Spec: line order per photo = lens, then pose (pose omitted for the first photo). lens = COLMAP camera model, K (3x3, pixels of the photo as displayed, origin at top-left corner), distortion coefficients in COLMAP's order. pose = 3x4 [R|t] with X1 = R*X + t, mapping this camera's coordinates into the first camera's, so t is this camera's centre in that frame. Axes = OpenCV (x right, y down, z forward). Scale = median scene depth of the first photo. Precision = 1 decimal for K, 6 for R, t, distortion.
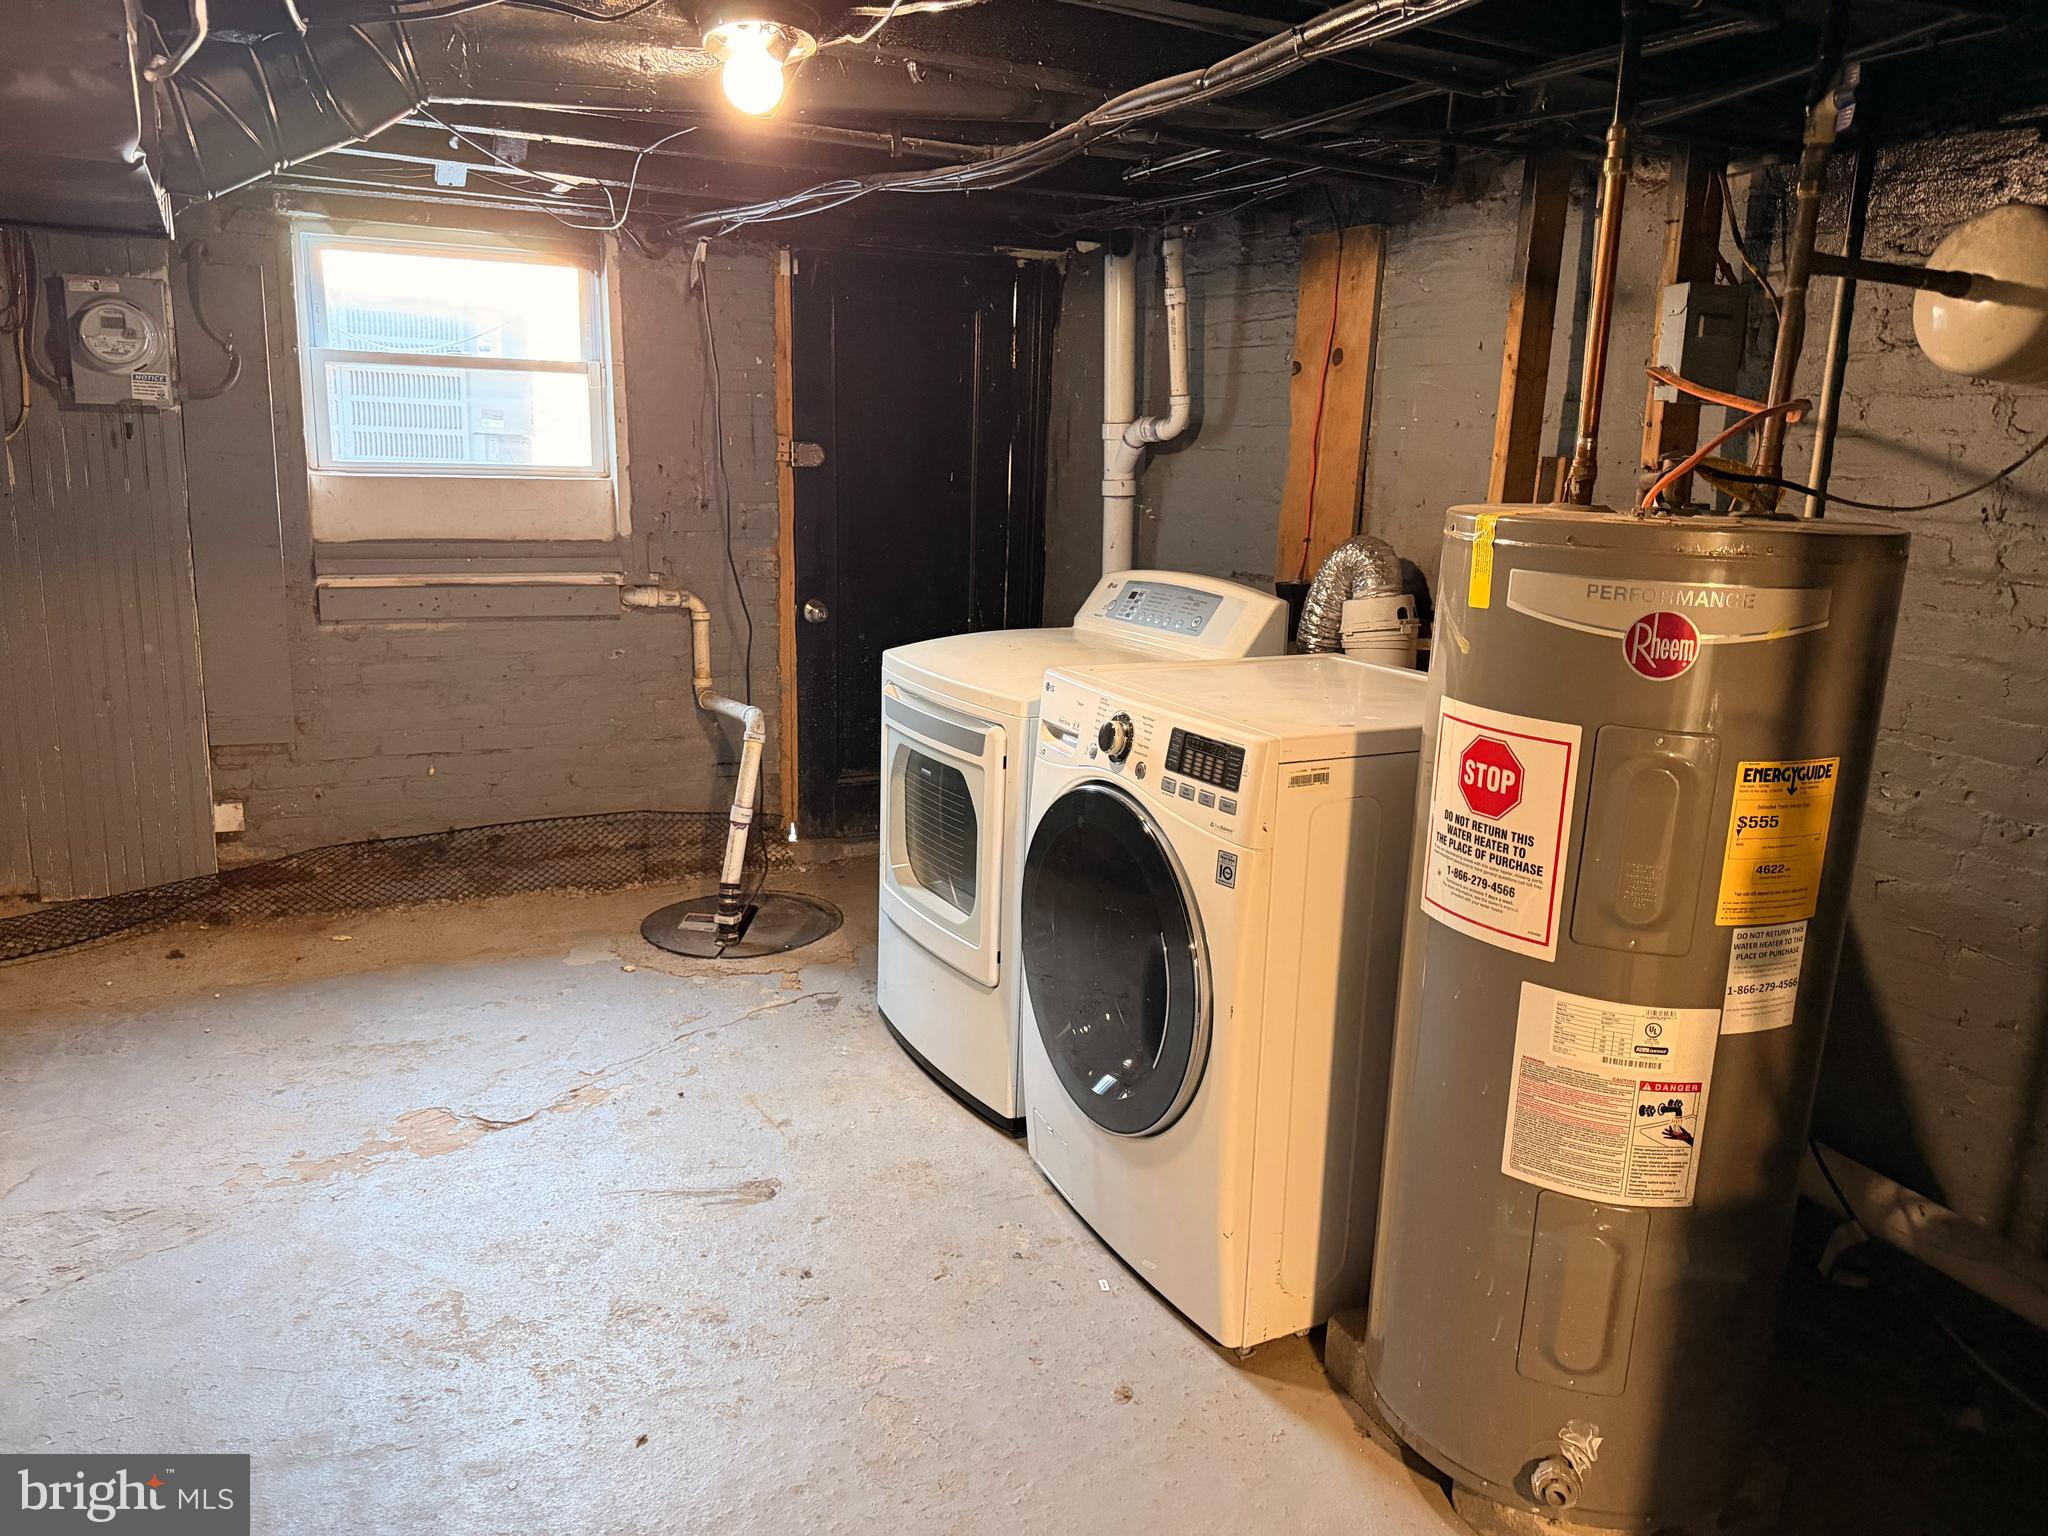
lens RADIAL K [[1420.0, 0, 1021.6], [0, 1420.0, 772.0], [0, 0, 1]] dist [0.163484, -0.271949]
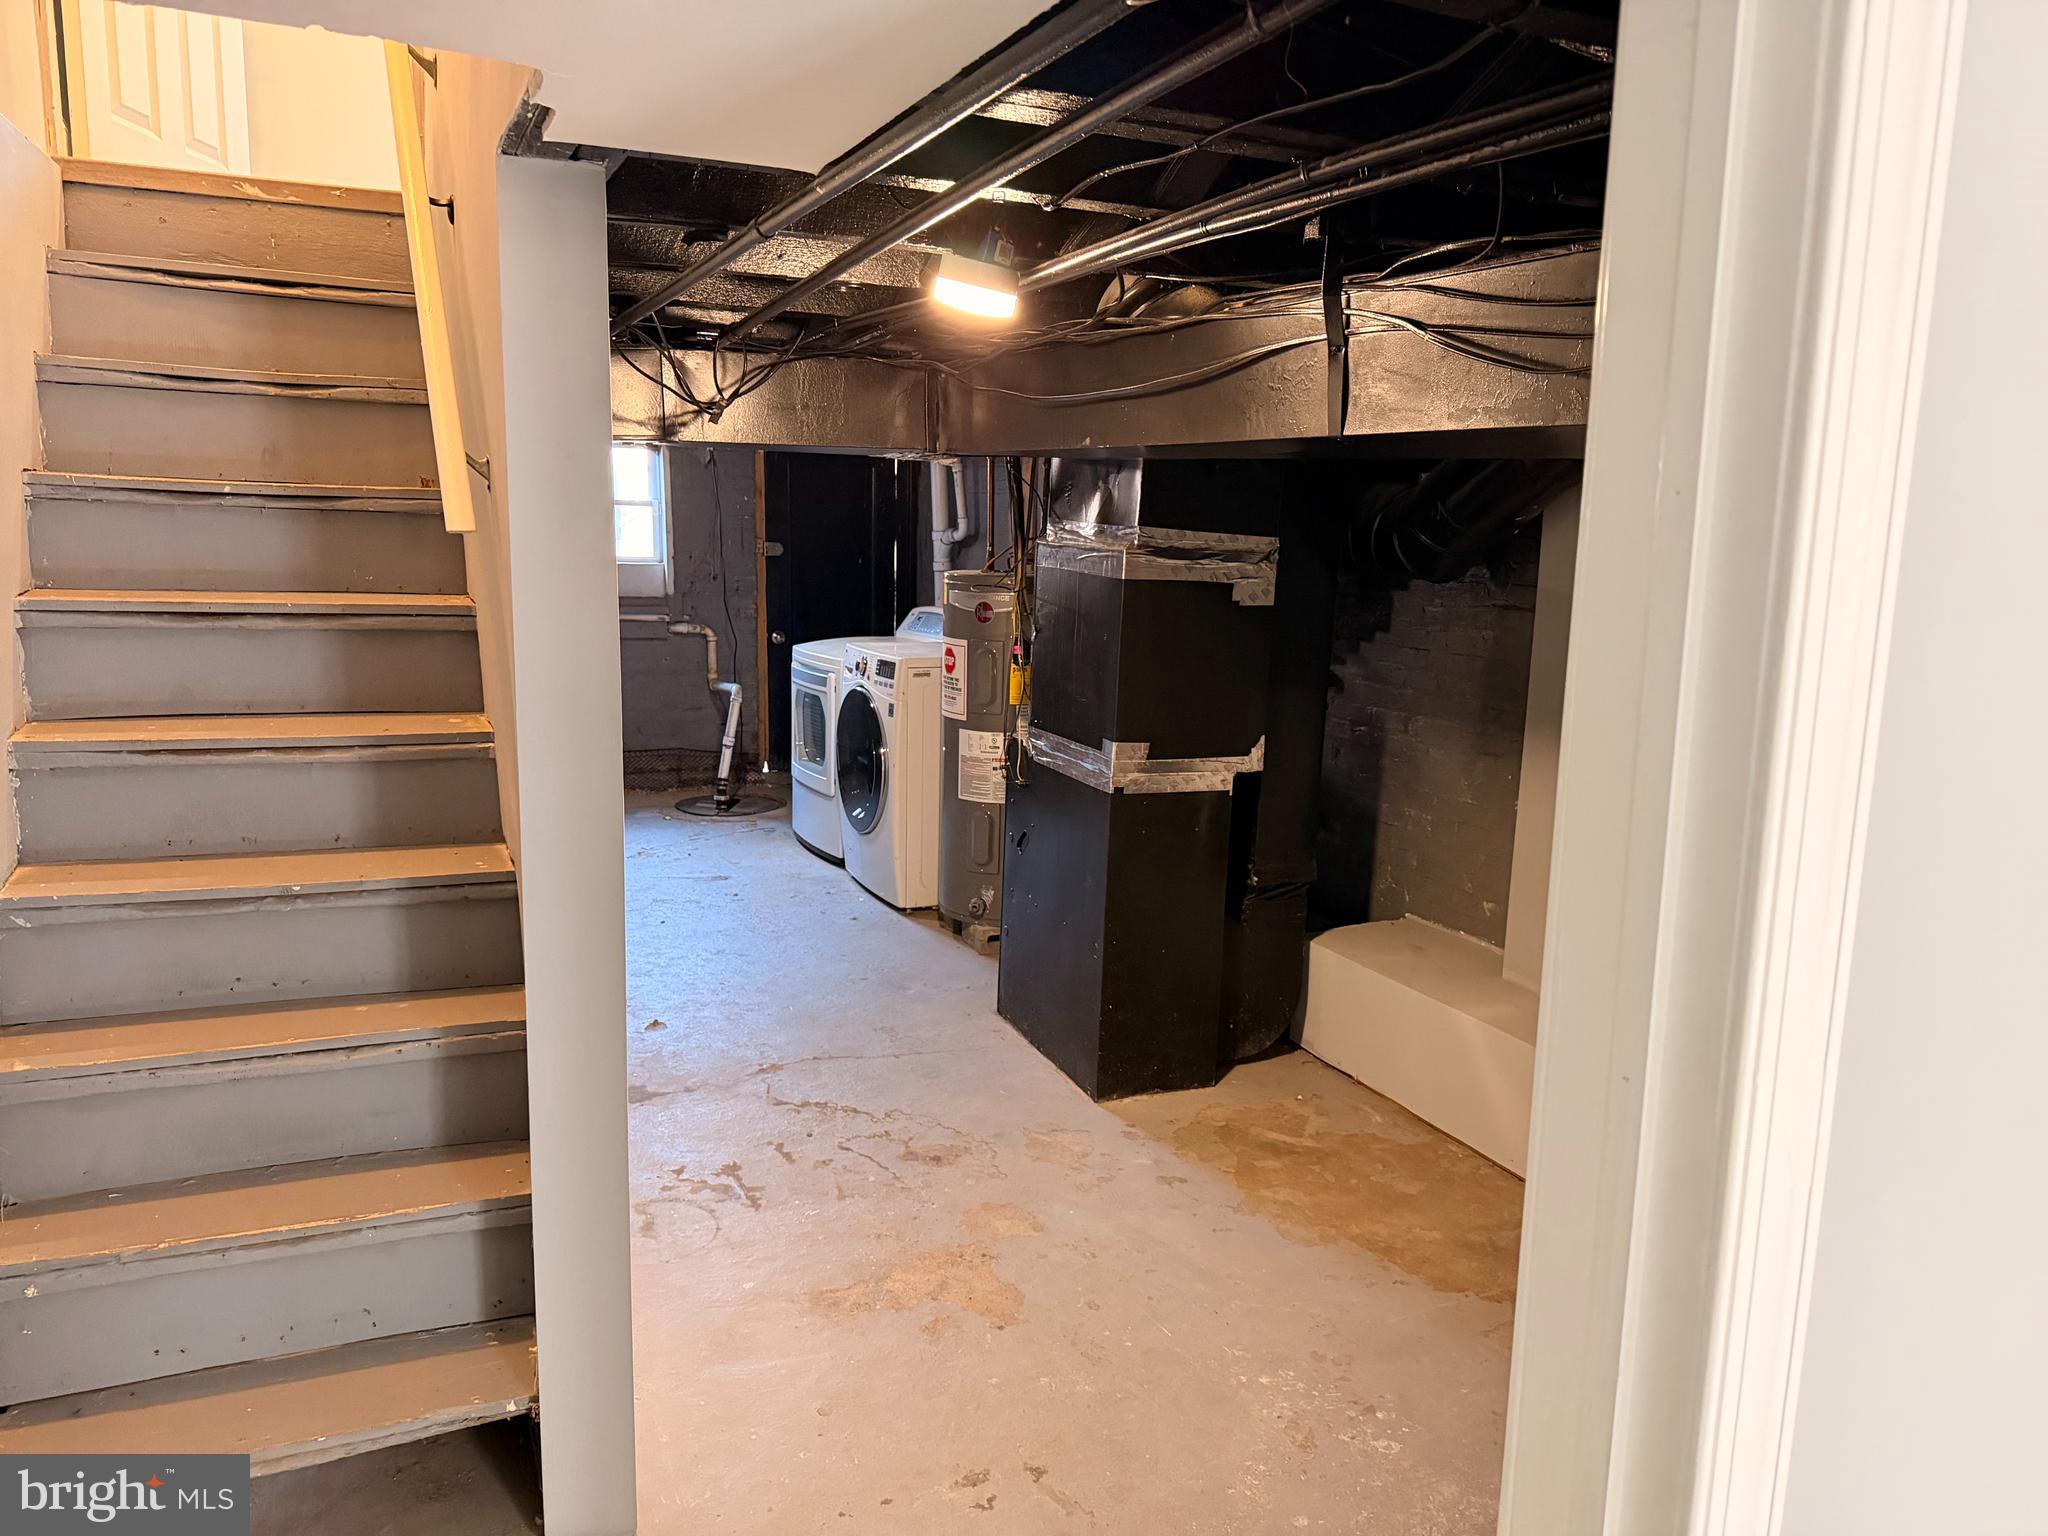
lens RADIAL K [[1420.0, 0, 1021.6], [0, 1420.0, 772.0], [0, 0, 1]] dist [0.163484, -0.271949]
pose [[0.999100, -0.001342, -0.042403, 0.263854], [-0.001103, 0.998339, -0.057596, 0.177186], [0.042410, 0.057591, 0.997439, -0.838181]]
